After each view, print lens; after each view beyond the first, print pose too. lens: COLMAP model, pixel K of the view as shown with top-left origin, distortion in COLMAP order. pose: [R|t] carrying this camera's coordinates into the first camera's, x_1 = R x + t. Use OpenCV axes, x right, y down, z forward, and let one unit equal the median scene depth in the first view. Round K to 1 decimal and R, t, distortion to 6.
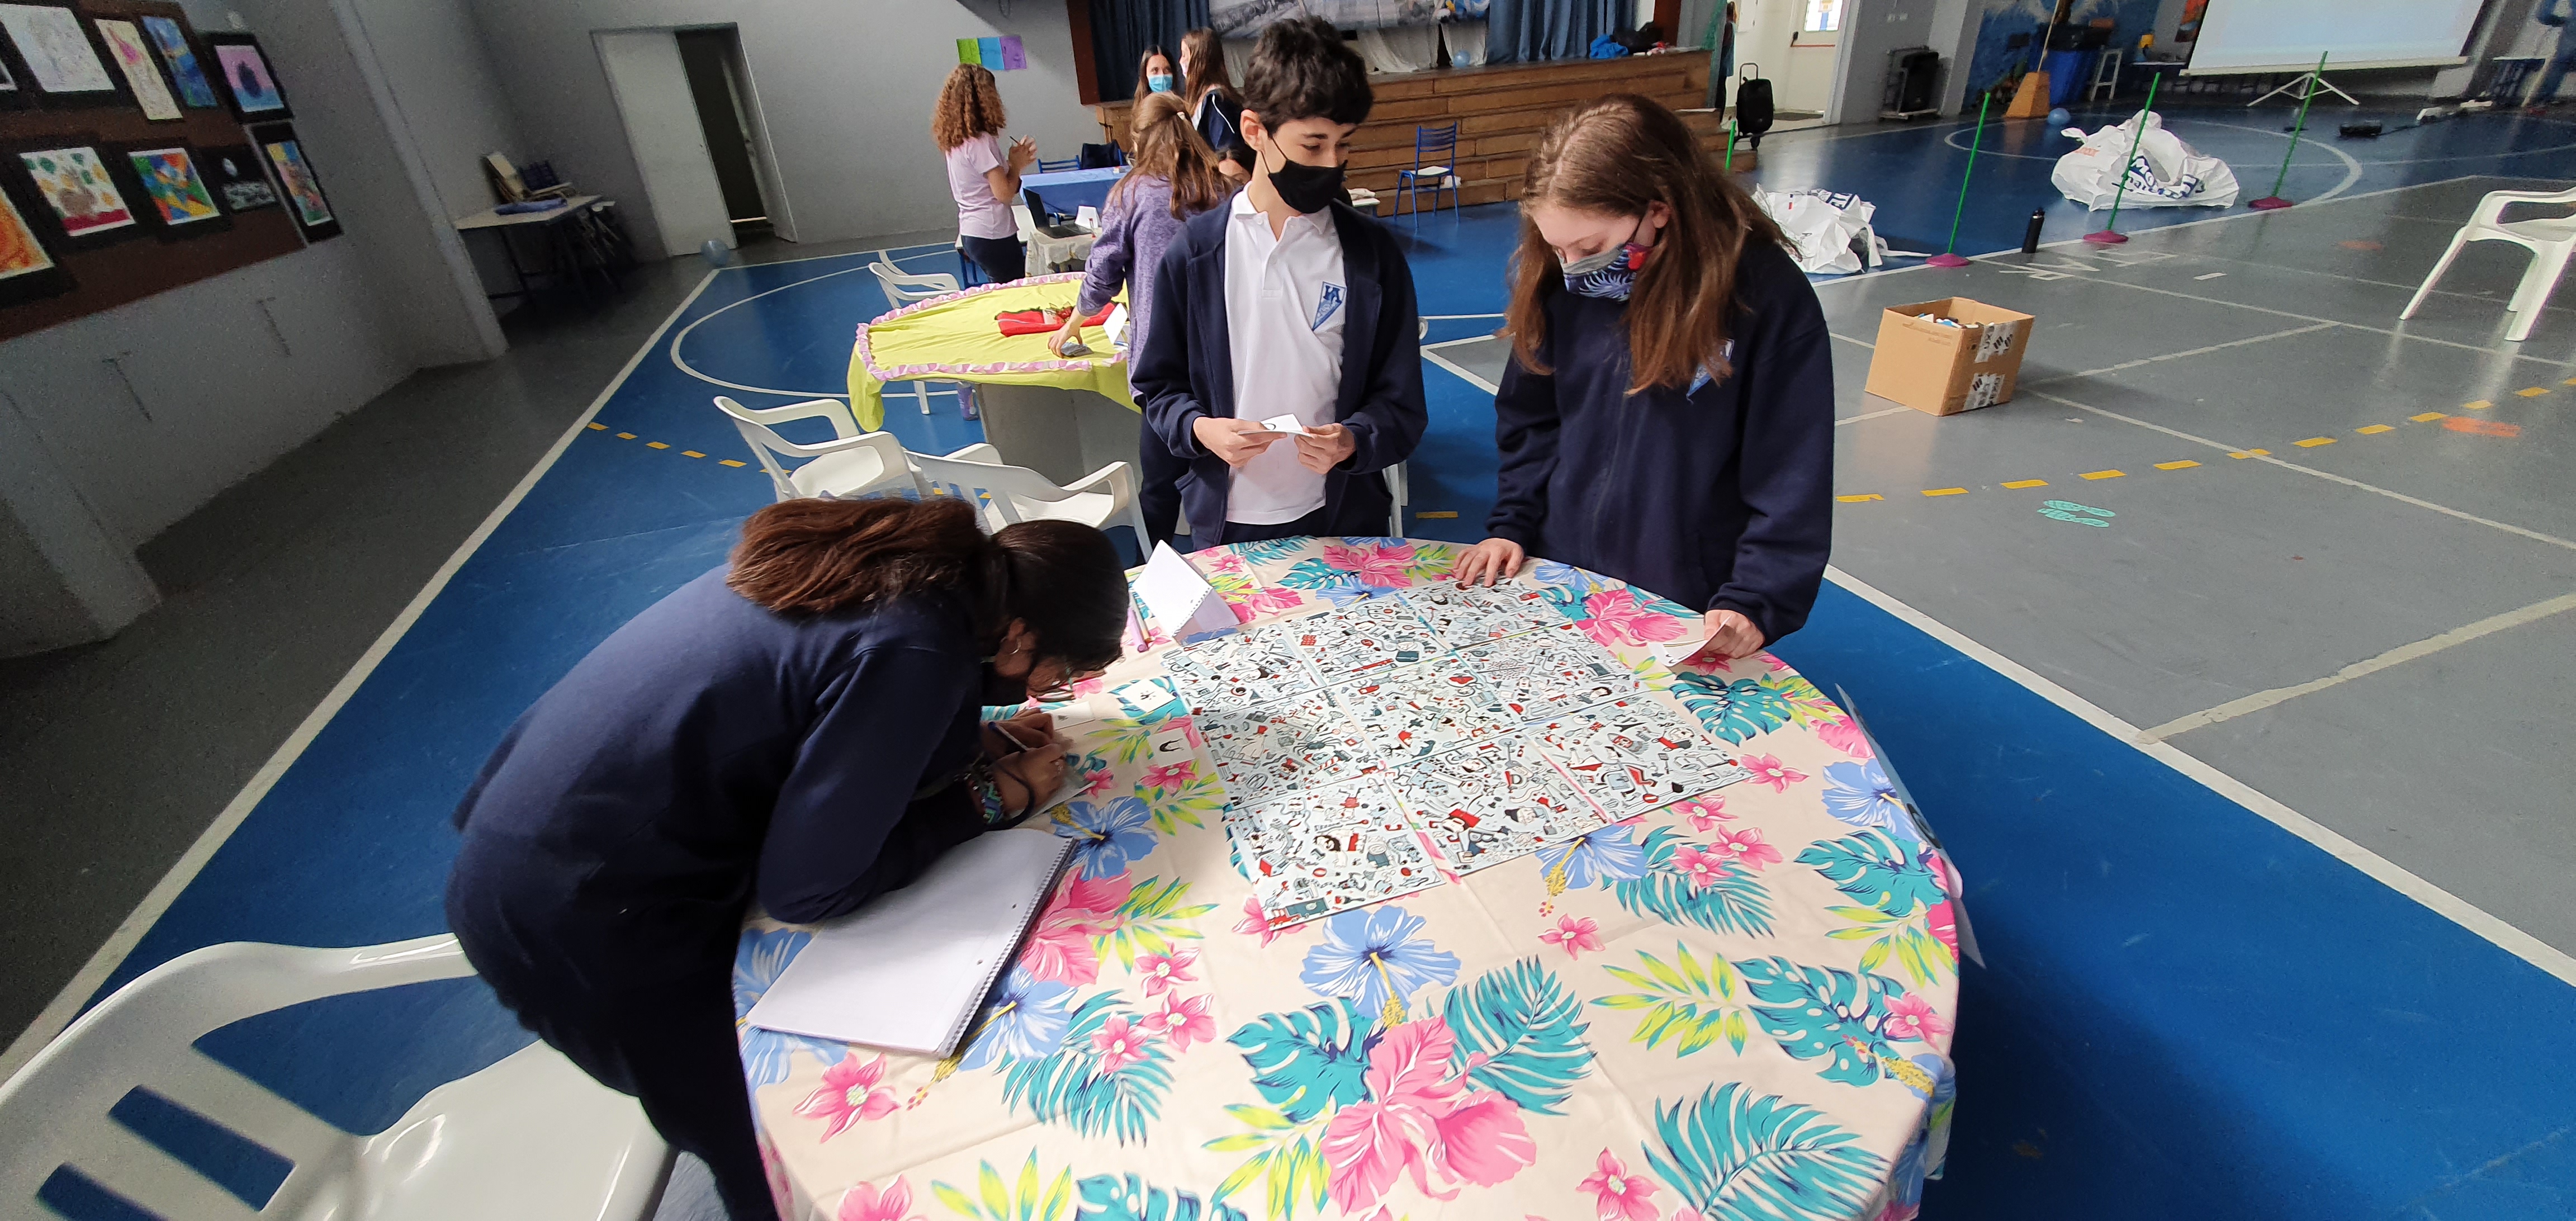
lens RADIAL K [[1011.1, 0, 1277.1], [0, 1011.1, 596.9], [0, 0, 1]] dist [0.000453, 0.000690]
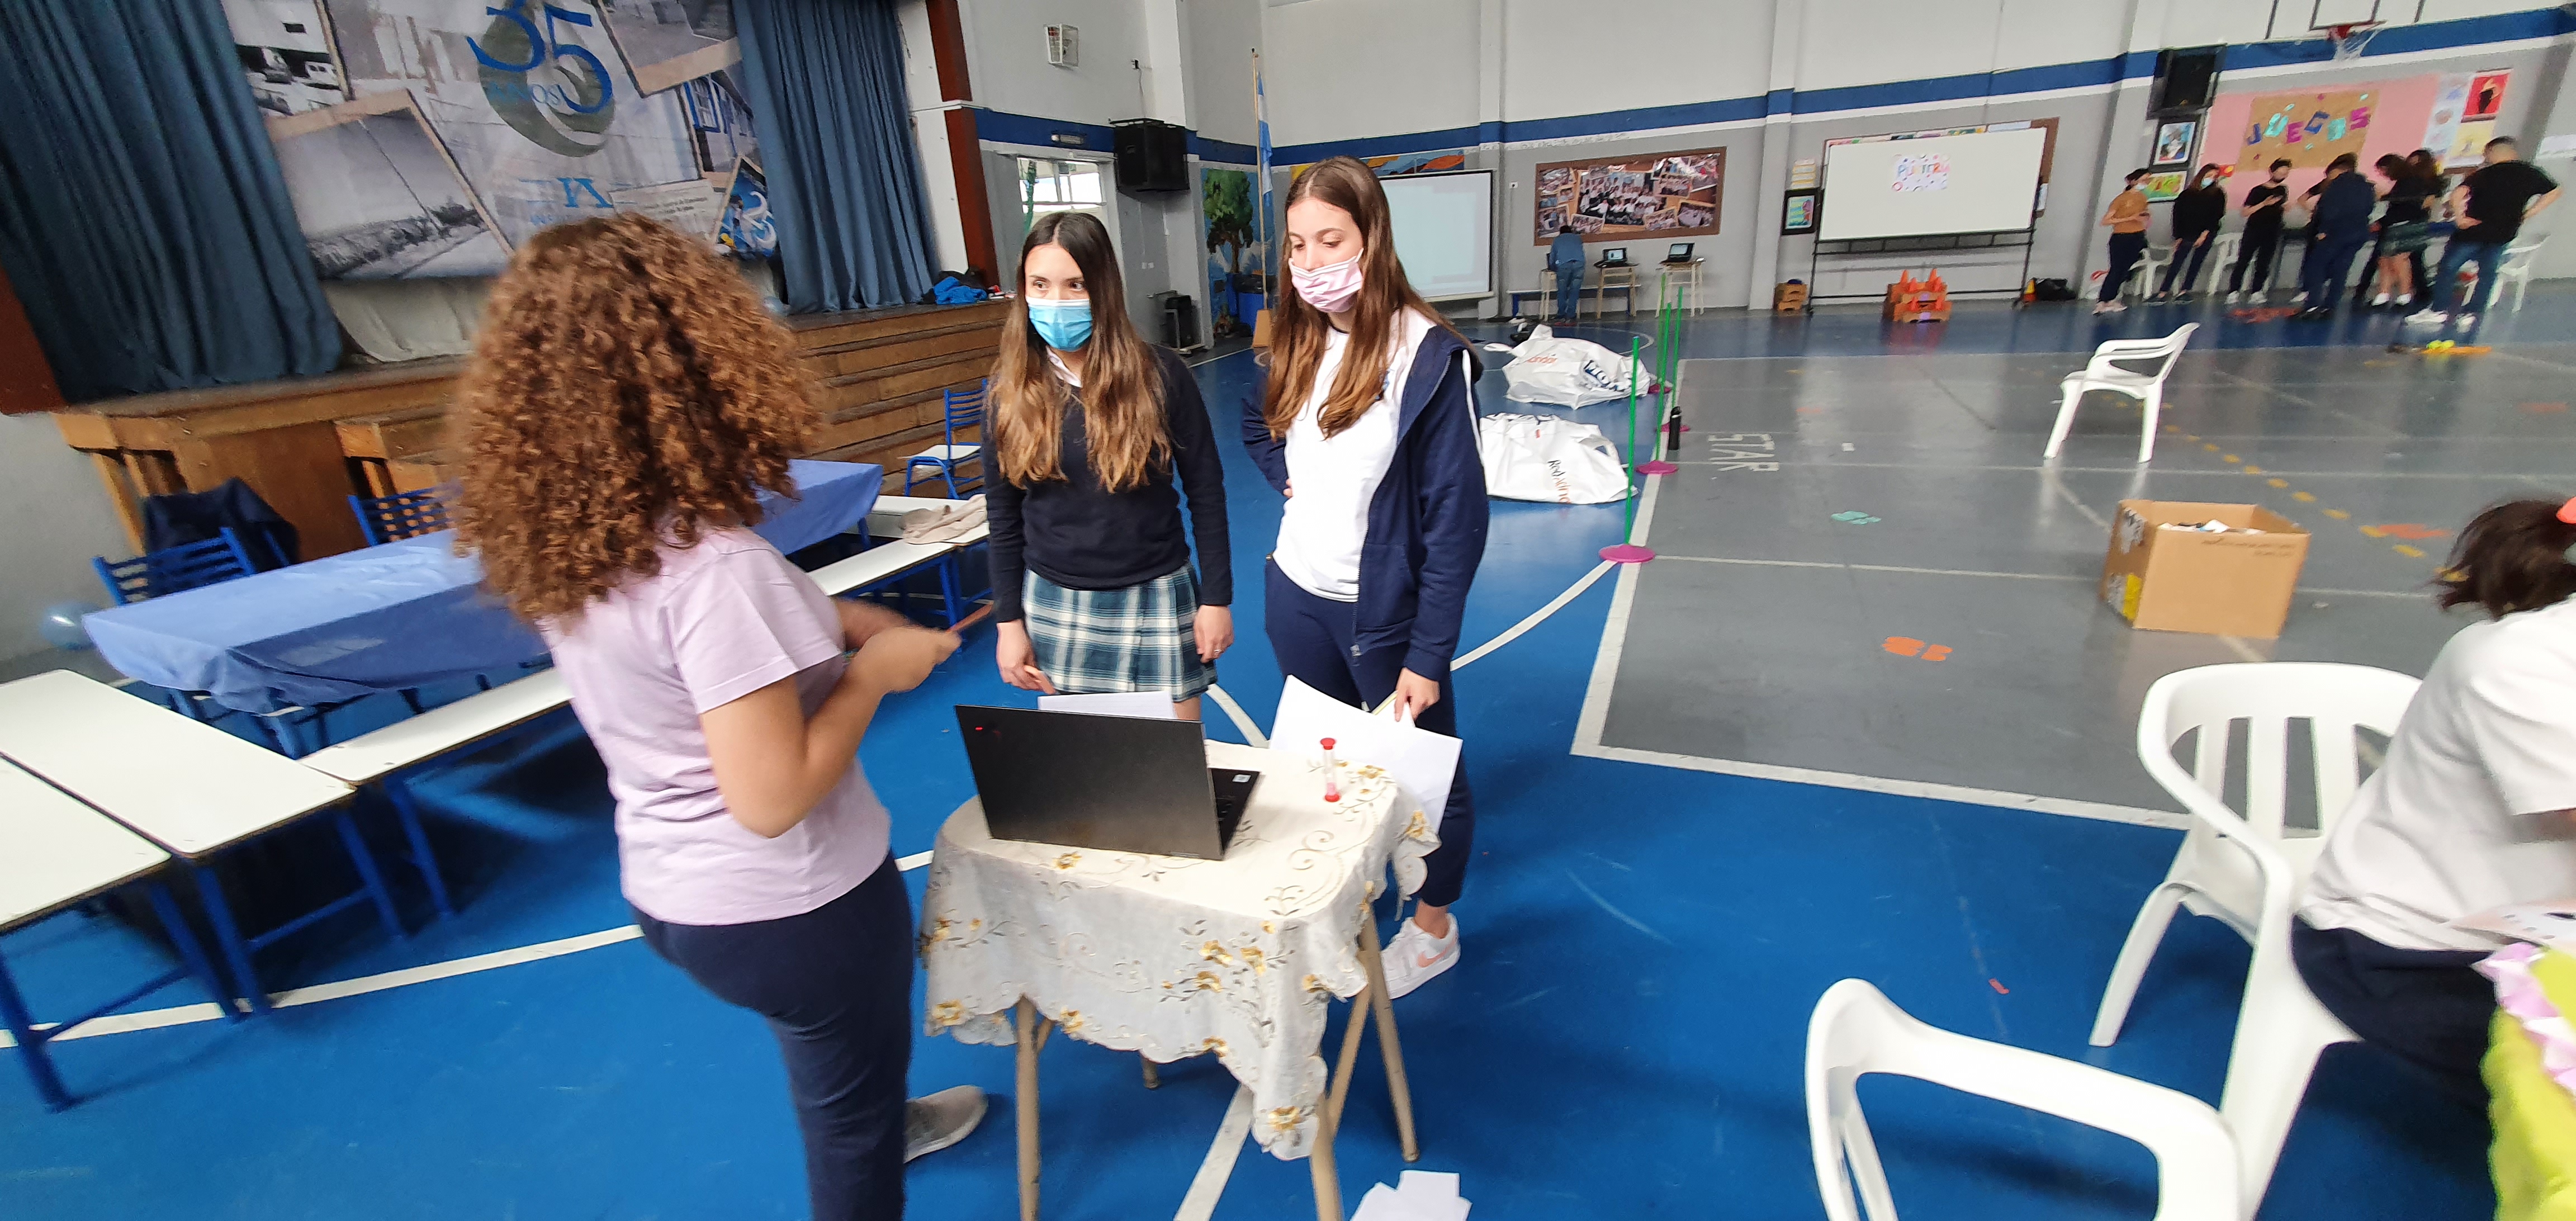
lens RADIAL K [[1011.1, 0, 1277.1], [0, 1011.1, 596.9], [0, 0, 1]] dist [0.000453, 0.000690]
pose [[0.659175, -0.226821, 0.716967, -0.139334], [0.382138, 0.922182, -0.059592, -0.155972], [-0.647657, 0.313262, 0.694556, 0.320224]]
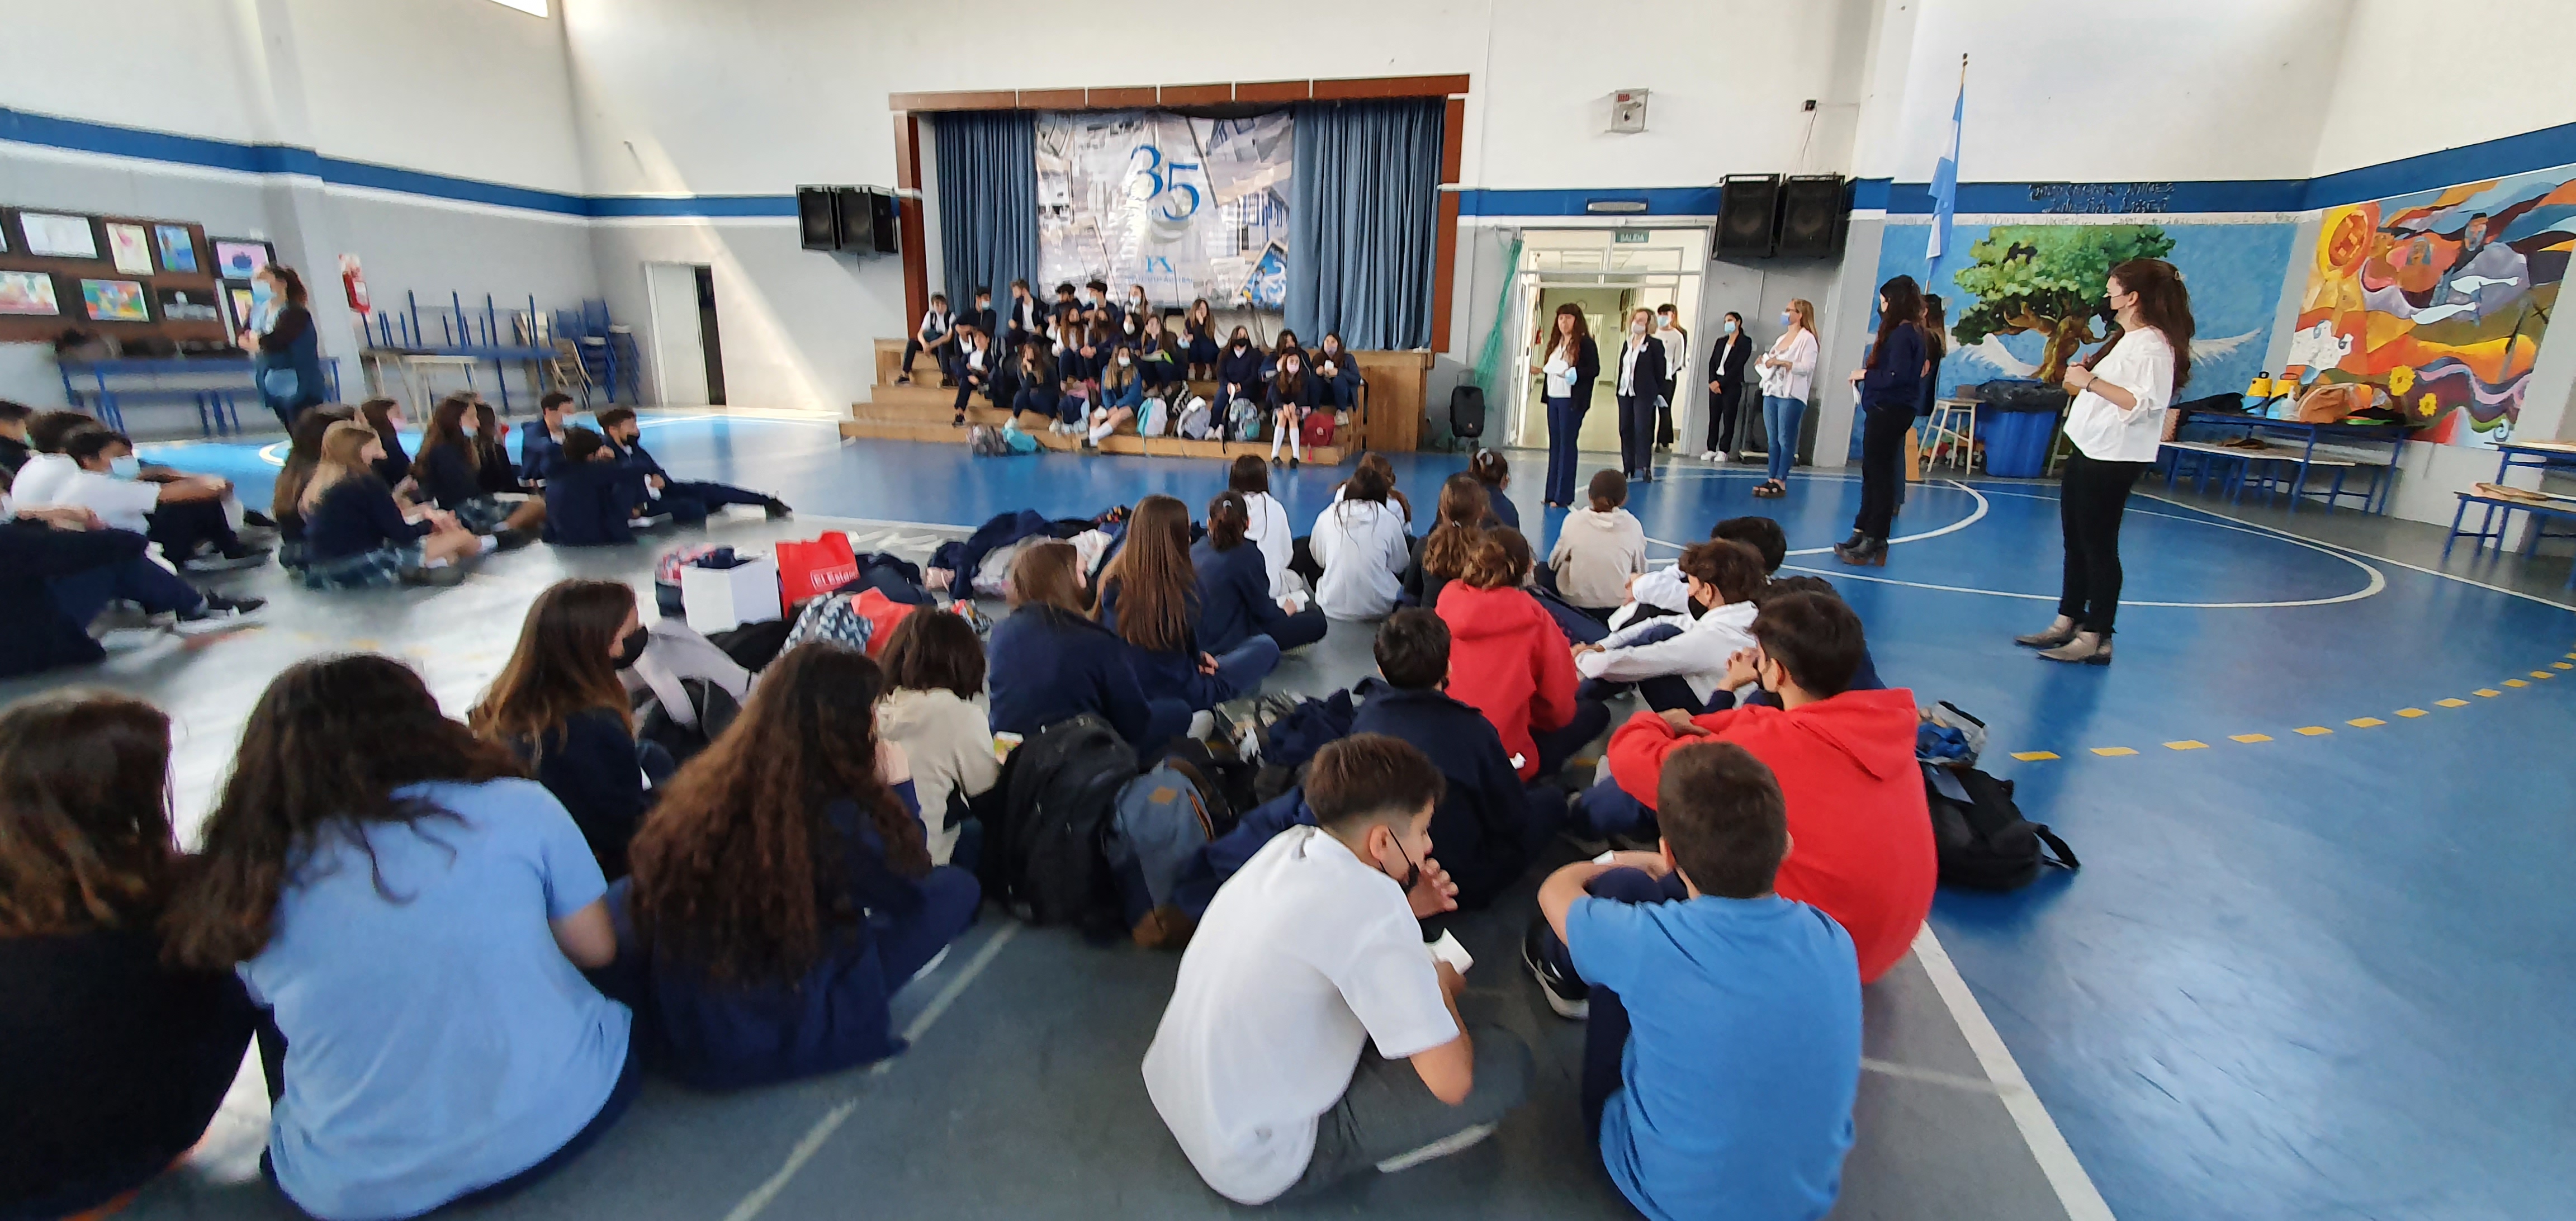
lens RADIAL K [[1011.1, 0, 1277.1], [0, 1011.1, 596.9], [0, 0, 1]] dist [0.000453, 0.000690]
pose [[0.833268, 0.220600, -0.506952, 0.803186], [-0.334551, 0.931205, -0.144682, -0.130783], [0.440159, 0.290160, 0.849745, 0.176718]]
